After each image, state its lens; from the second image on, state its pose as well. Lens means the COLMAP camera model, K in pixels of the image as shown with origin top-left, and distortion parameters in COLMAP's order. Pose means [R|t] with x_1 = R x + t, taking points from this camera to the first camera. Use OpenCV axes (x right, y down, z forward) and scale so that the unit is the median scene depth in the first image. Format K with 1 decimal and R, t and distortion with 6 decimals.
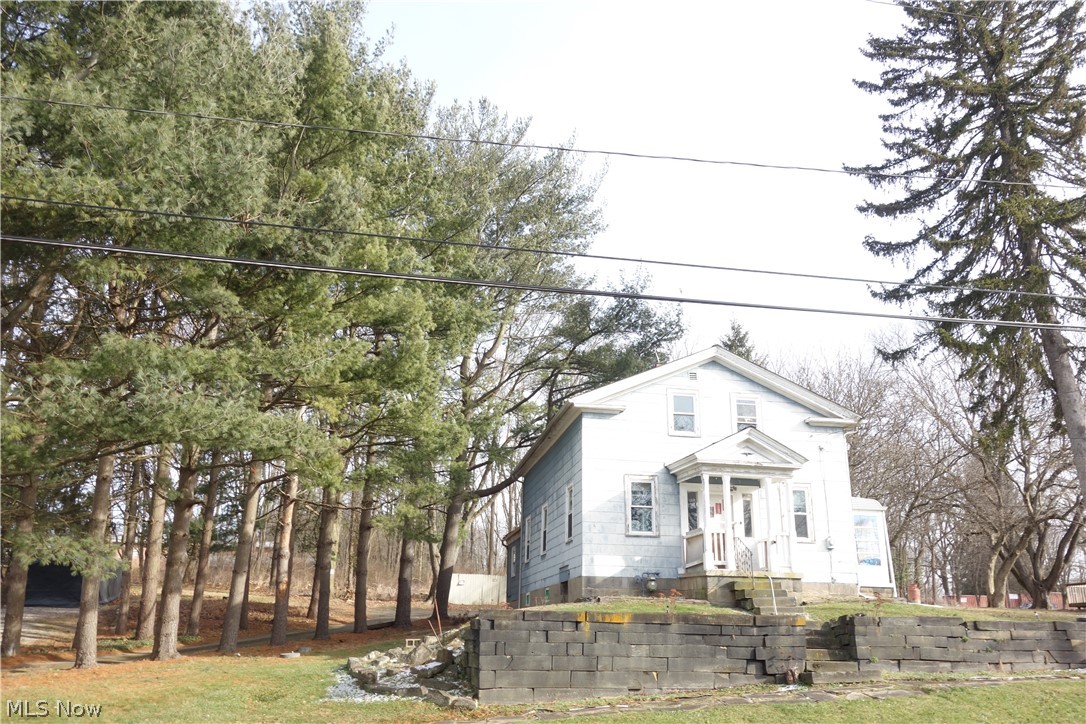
lens RADIAL K [[851.2, 0, 543.1], [0, 851.2, 364.0], [0, 0, 1]] dist [0.013329, -0.007369]
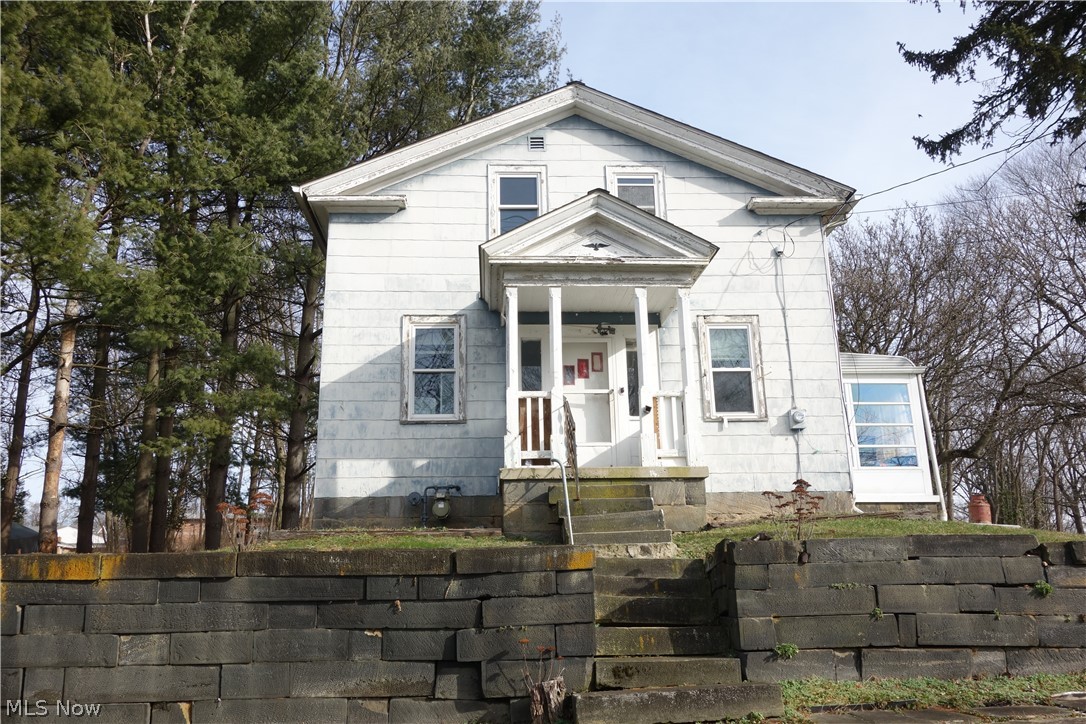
lens RADIAL K [[851.2, 0, 540.8], [0, 851.2, 362.5], [0, 0, 1]] dist [0.013329, -0.007369]
pose [[0.990831, -0.065144, -0.118368, 0.259892], [0.069721, 0.996955, 0.034937, 0.153931], [0.115732, -0.042869, 0.992355, 0.480410]]
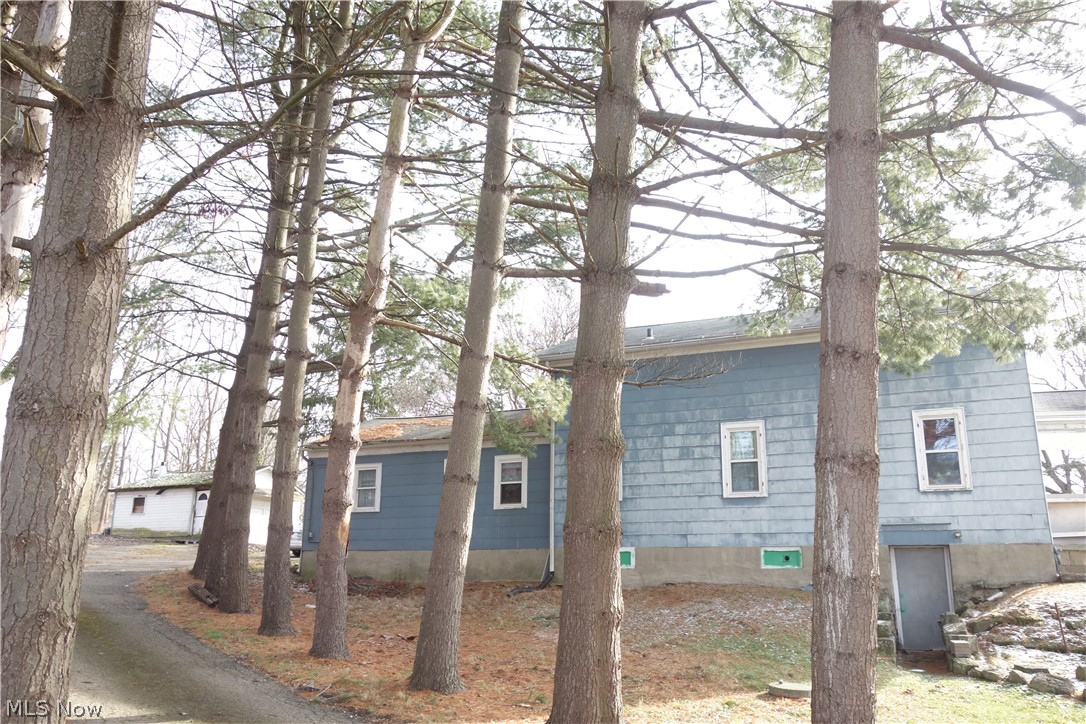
lens RADIAL K [[851.2, 0, 544.8], [0, 851.2, 365.6], [0, 0, 1]] dist [0.013329, -0.007369]
pose [[0.564733, 0.203053, 0.799904, -0.810131], [-0.257671, 0.964187, -0.062840, 0.259430], [-0.784017, -0.170624, 0.596829, 0.930762]]
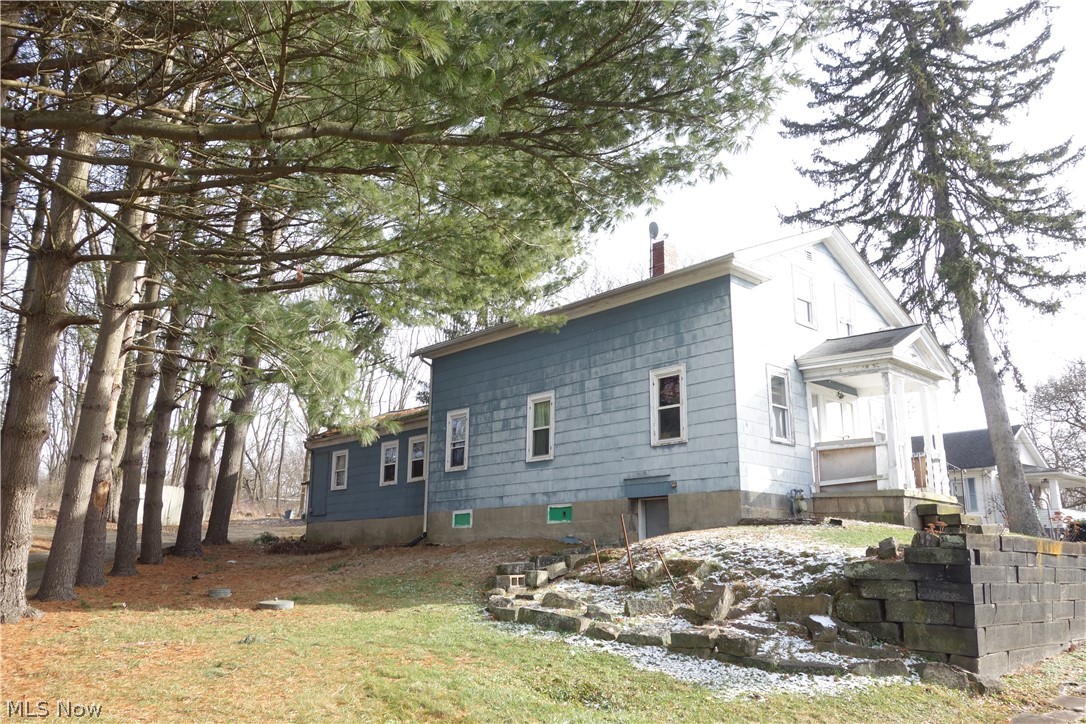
lens RADIAL K [[851.2, 0, 541.9], [0, 851.2, 363.9], [0, 0, 1]] dist [0.013329, -0.007369]
pose [[0.840205, 0.119350, 0.528971, -0.504925], [-0.162270, 0.986116, 0.035252, 0.142433], [-0.517420, -0.115455, 0.847907, 0.473151]]
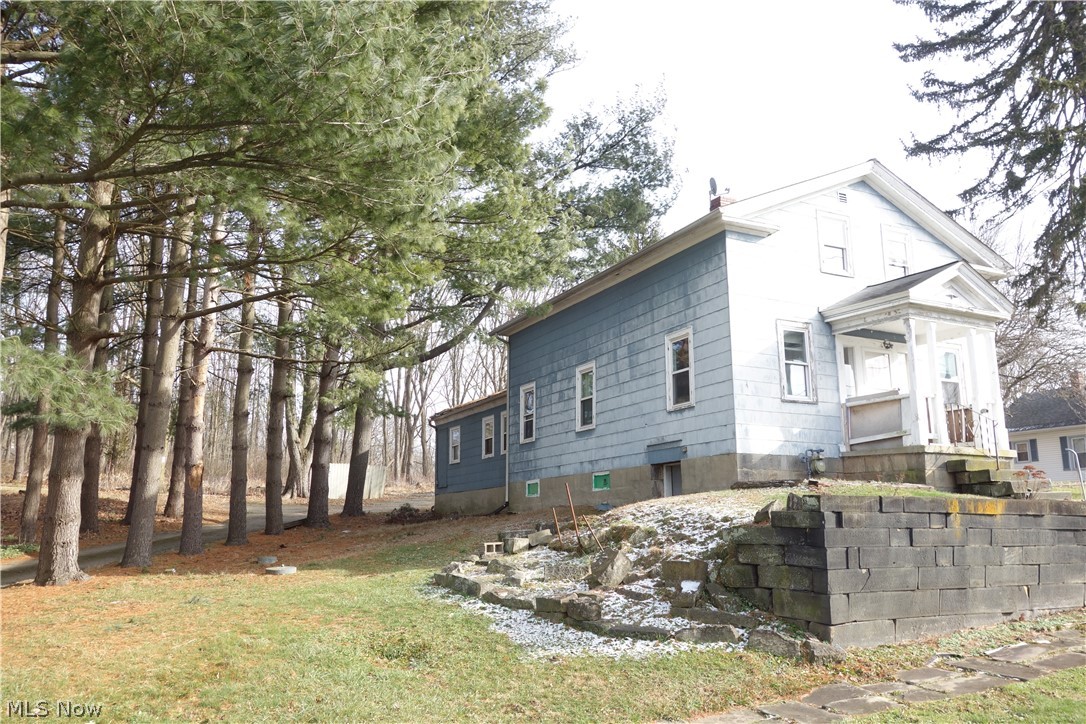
lens RADIAL K [[851.2, 0, 544.2], [0, 851.2, 359.6], [0, 0, 1]] dist [0.013329, -0.007369]
pose [[0.958641, 0.038934, 0.281944, -0.316078], [-0.070010, 0.992420, 0.100997, 0.109256], [-0.275875, -0.116559, 0.954100, 0.367276]]
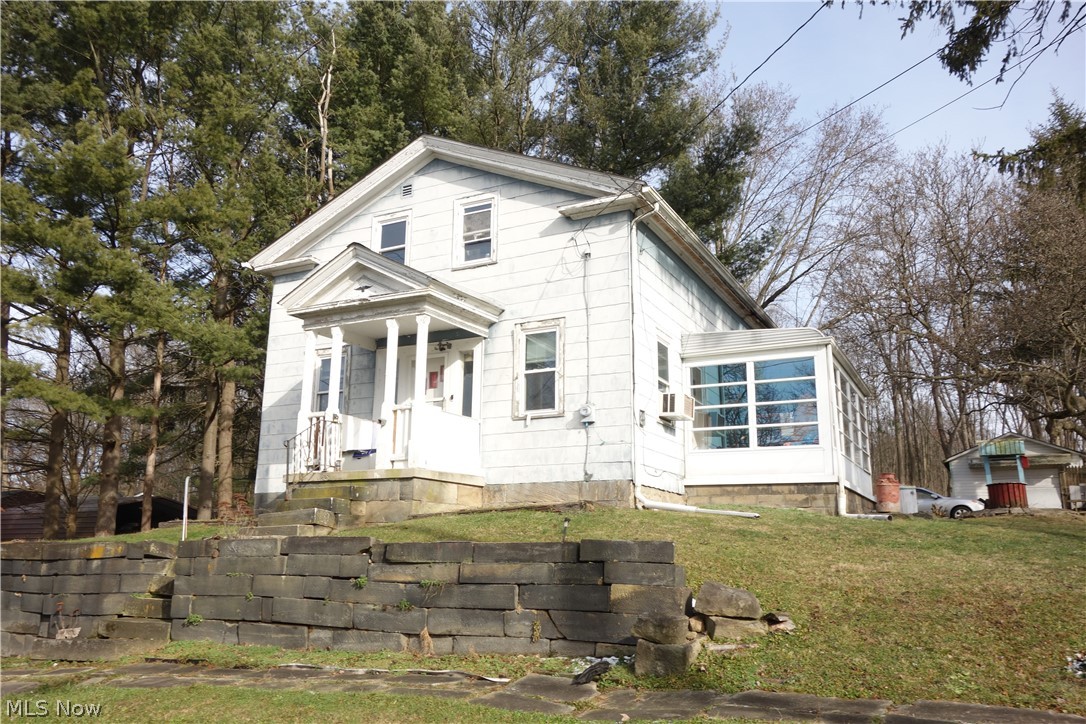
lens RADIAL K [[851.2, 0, 546.1], [0, 851.2, 360.5], [0, 0, 1]] dist [0.013329, -0.007369]
pose [[0.794380, -0.144761, -0.589919, 0.701456], [0.186919, 0.982318, 0.010651, 0.174727], [0.577946, -0.118728, 0.807392, 0.561083]]
